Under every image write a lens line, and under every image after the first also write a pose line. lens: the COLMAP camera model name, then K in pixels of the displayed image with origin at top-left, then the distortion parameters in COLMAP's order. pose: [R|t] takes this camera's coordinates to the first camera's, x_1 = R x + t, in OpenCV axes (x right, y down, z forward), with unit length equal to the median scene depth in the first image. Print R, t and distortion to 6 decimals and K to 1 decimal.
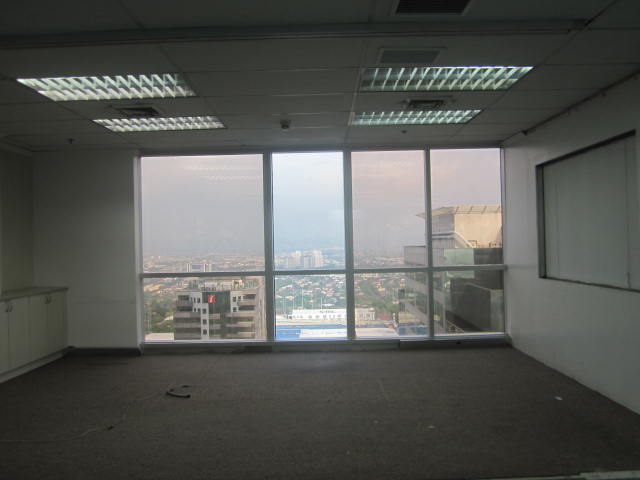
lens RADIAL K [[521.3, 0, 315.6], [0, 521.3, 238.5], [0, 0, 1]] dist [-0.042956, 0.003760]
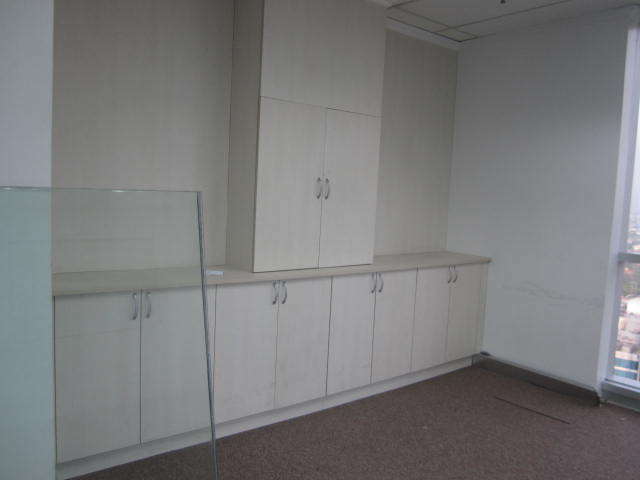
lens RADIAL K [[521.3, 0, 315.6], [0, 521.3, 238.5], [0, 0, 1]] dist [-0.042956, 0.003760]
pose [[0.636574, 0.116436, -0.762376, -0.141773], [-0.044316, 0.992426, 0.114568, 0.007757], [0.769942, -0.039145, 0.636913, 0.447031]]
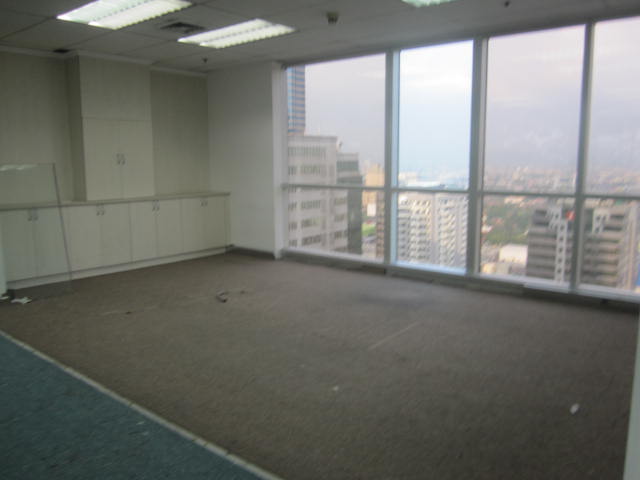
lens RADIAL K [[521.3, 0, 315.6], [0, 521.3, 238.5], [0, 0, 1]] dist [-0.042956, 0.003760]
pose [[0.784494, 0.110965, -0.610128, 0.387807], [-0.004811, 0.984920, 0.172943, -0.006302], [0.620118, -0.132738, 0.773197, 0.216743]]
